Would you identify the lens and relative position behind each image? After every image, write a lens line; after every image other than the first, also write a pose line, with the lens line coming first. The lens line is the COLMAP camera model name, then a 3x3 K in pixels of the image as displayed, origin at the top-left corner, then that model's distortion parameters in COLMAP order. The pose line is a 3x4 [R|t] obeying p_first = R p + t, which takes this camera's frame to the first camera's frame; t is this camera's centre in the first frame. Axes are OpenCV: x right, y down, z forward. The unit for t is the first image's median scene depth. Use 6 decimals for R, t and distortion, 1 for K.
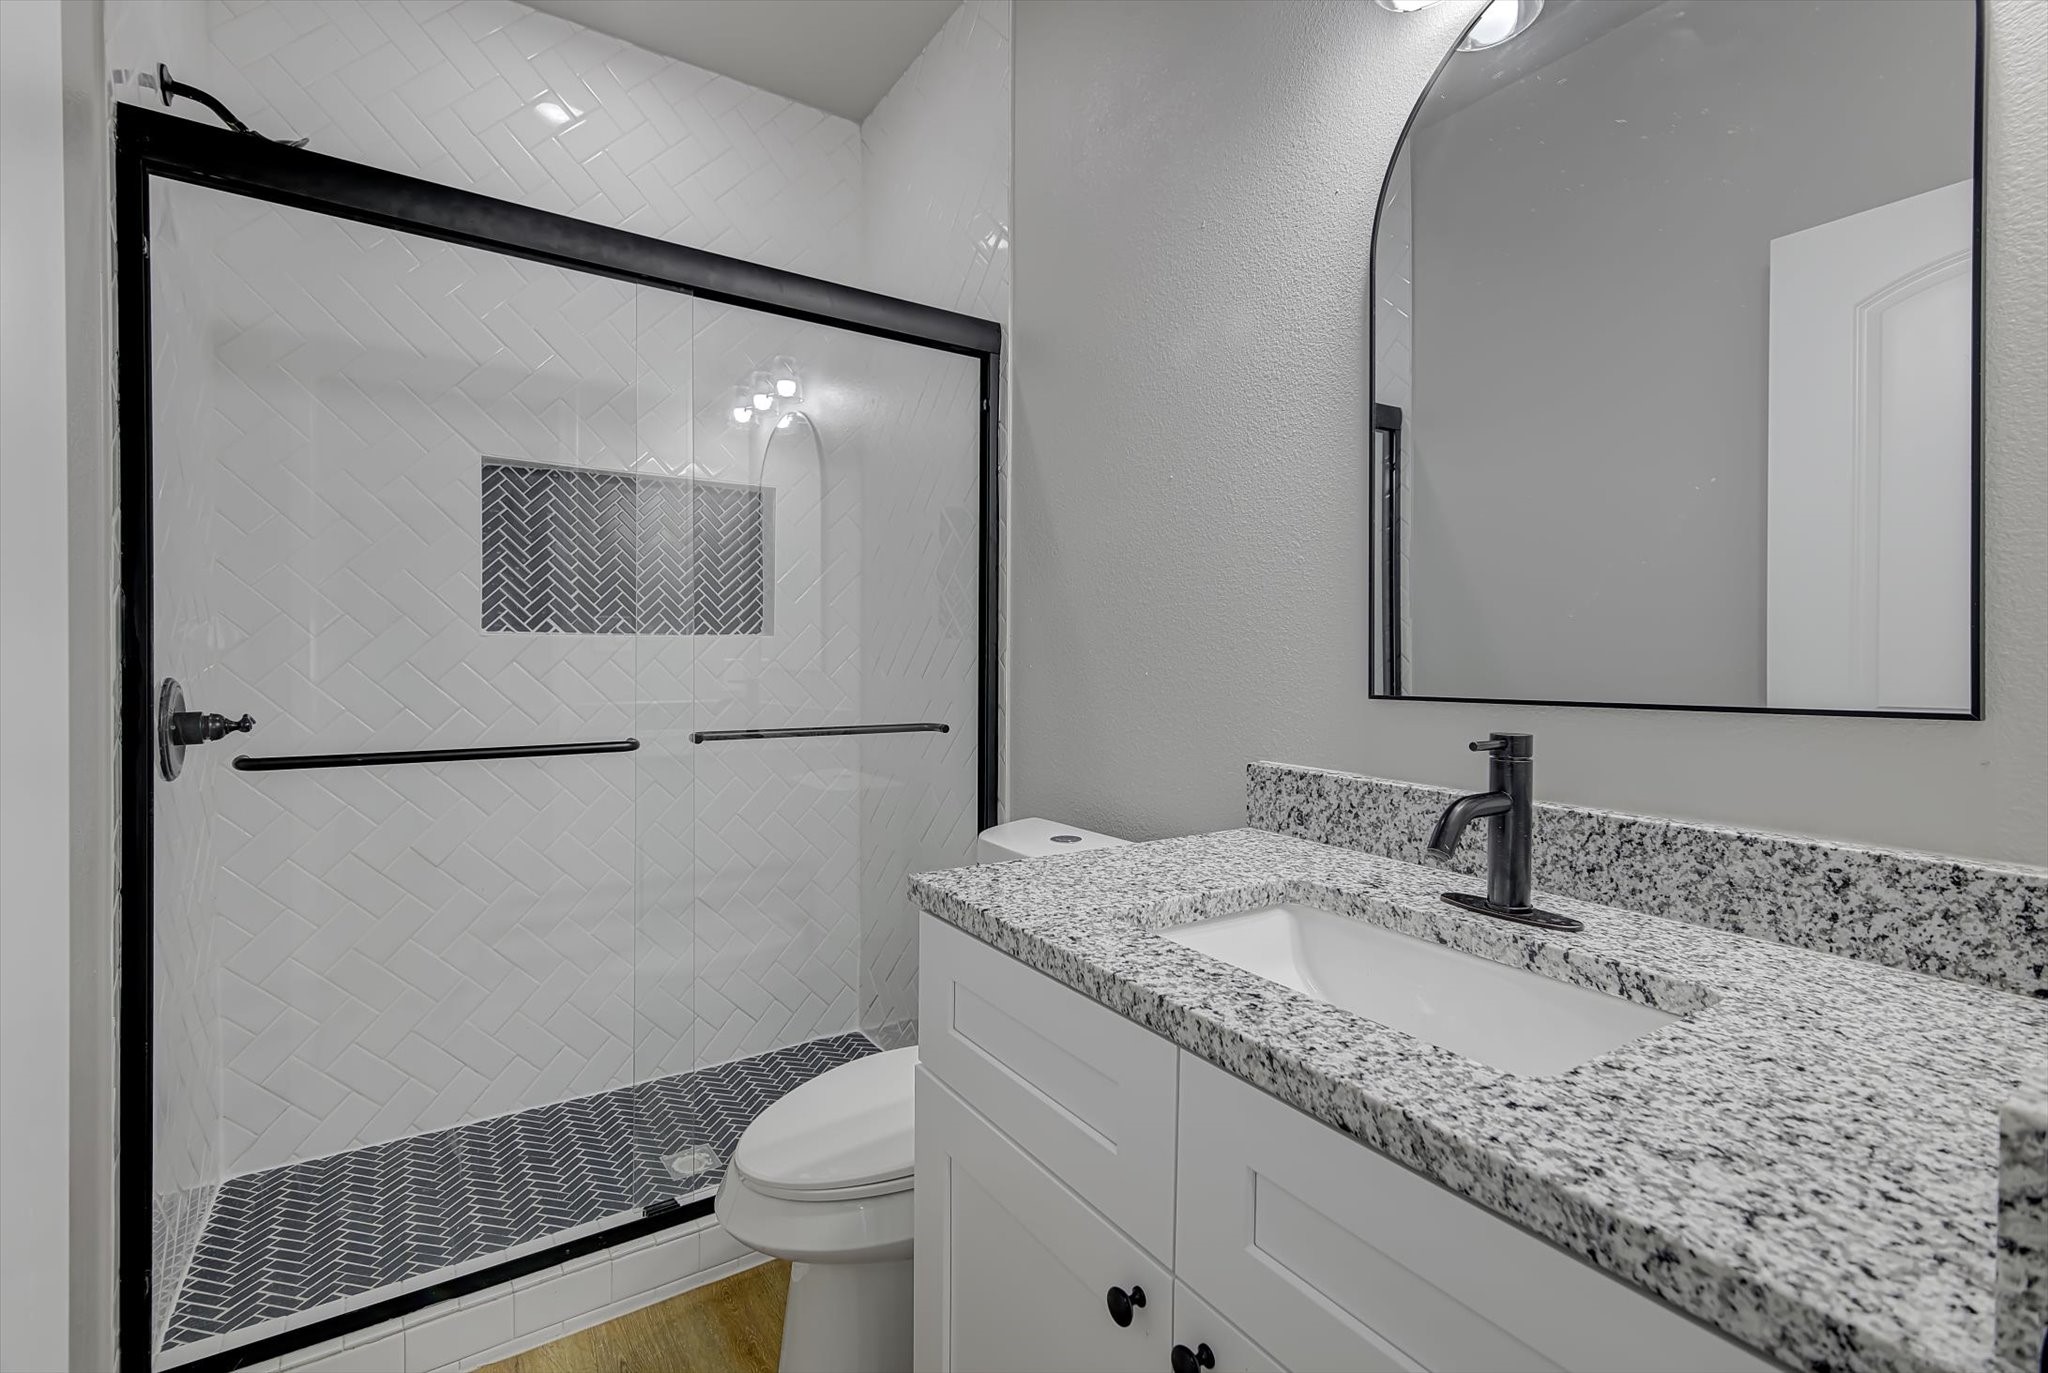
lens RADIAL K [[908.8, 0, 1014.7], [0, 908.8, 681.4], [0, 0, 1]] dist [0.012235, -0.000728]
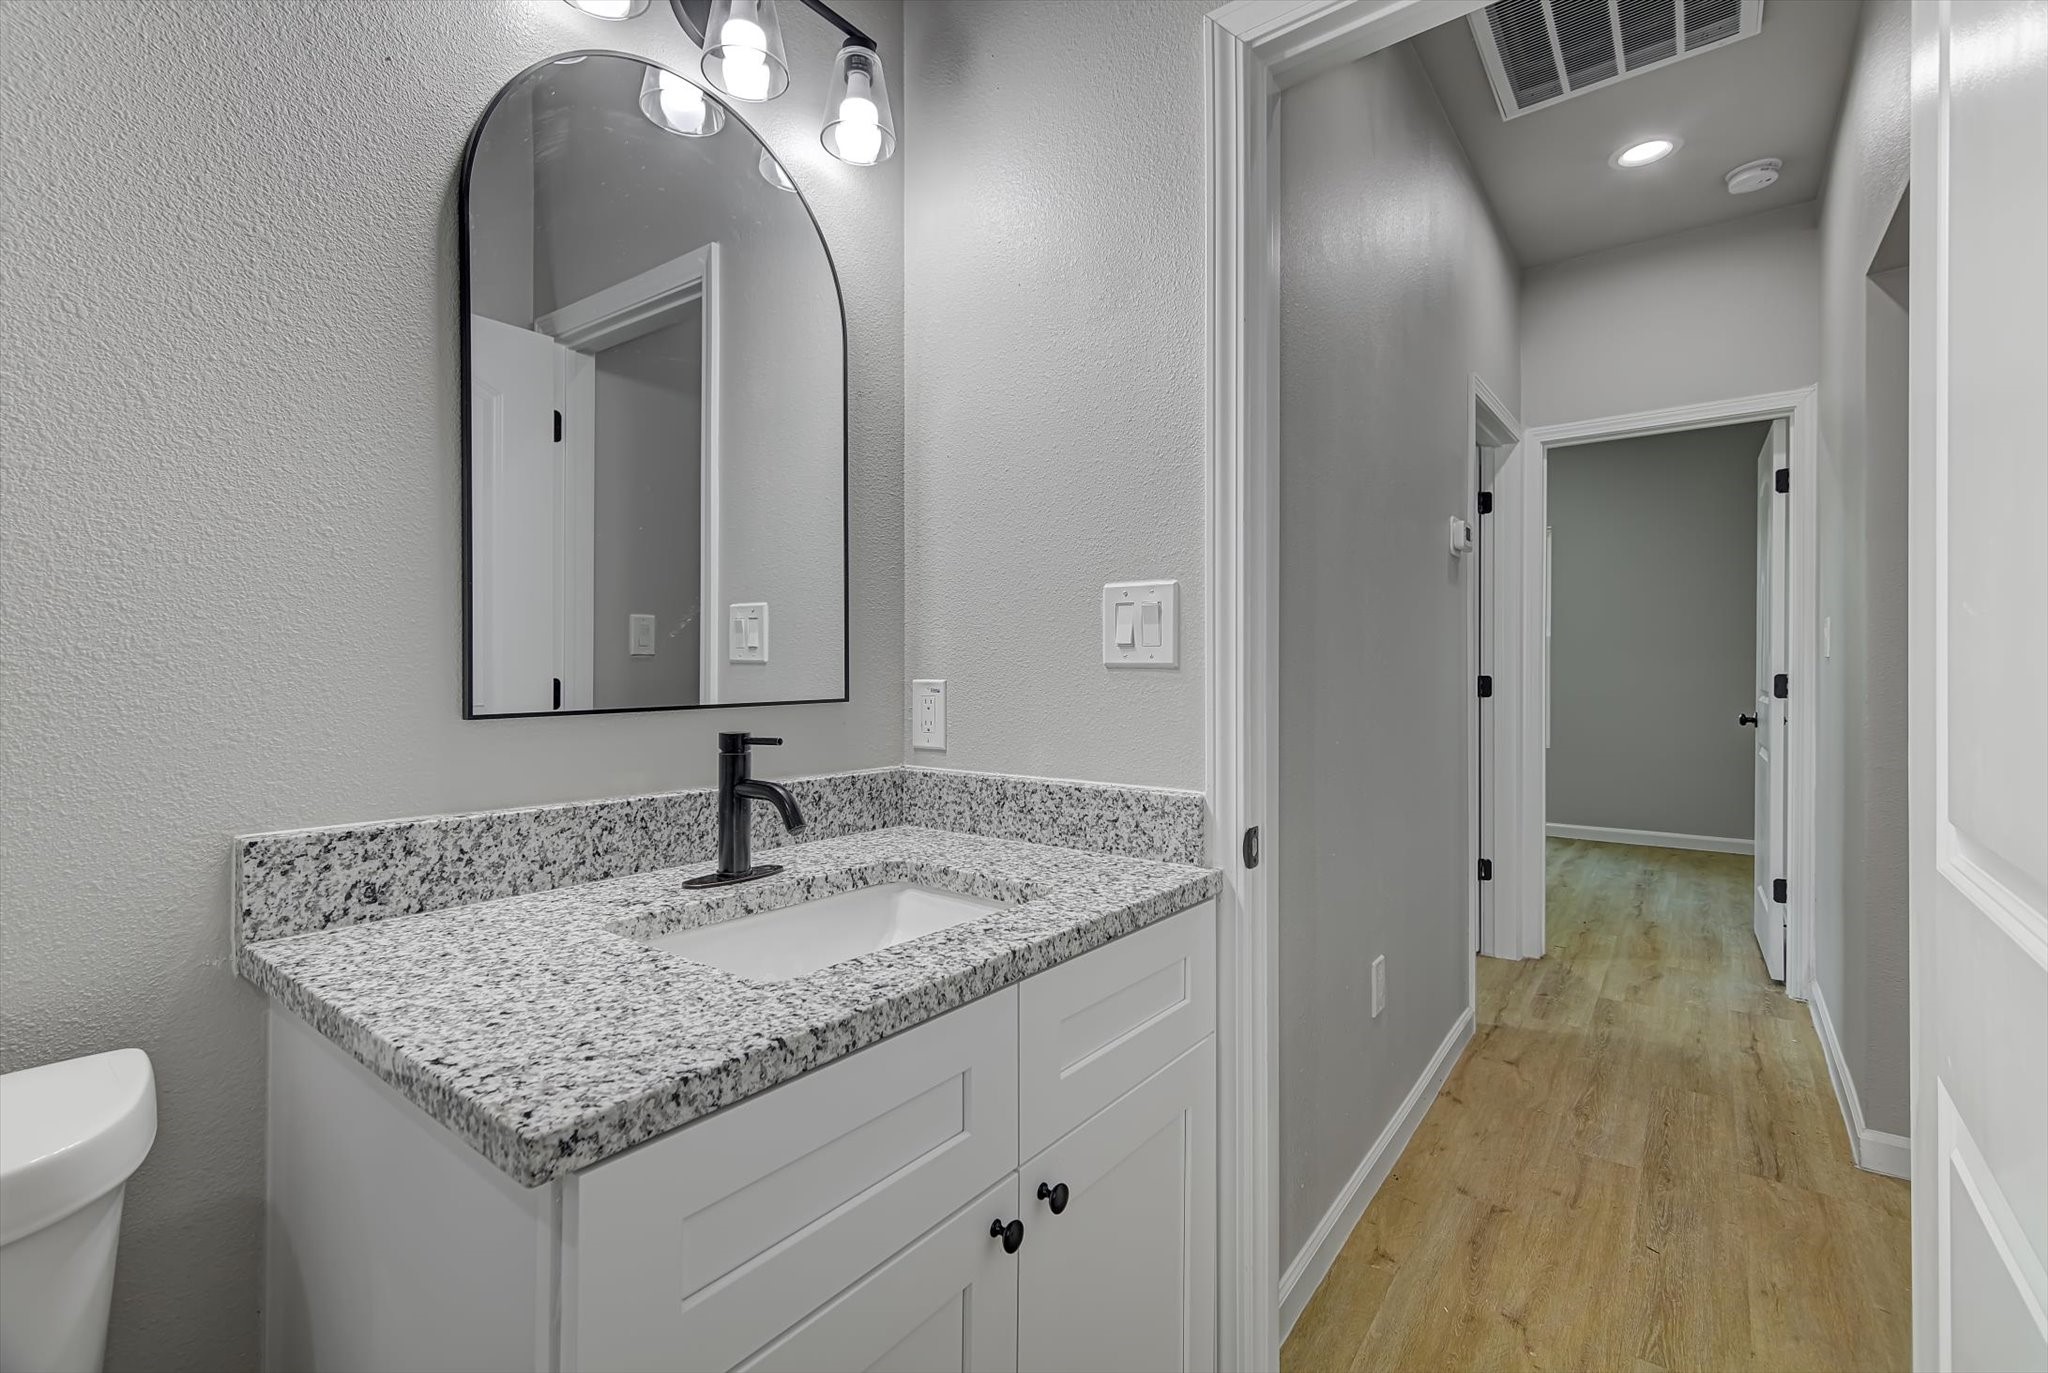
lens RADIAL K [[903.7, 0, 1018.3], [0, 903.7, 676.6], [0, 0, 1]] dist [0.002686, -0.000320]
pose [[-0.335298, -0.011024, 0.942048, -0.801689], [0.021839, 0.999572, 0.019470, -0.036369], [-0.941859, 0.027102, -0.334914, 1.140609]]
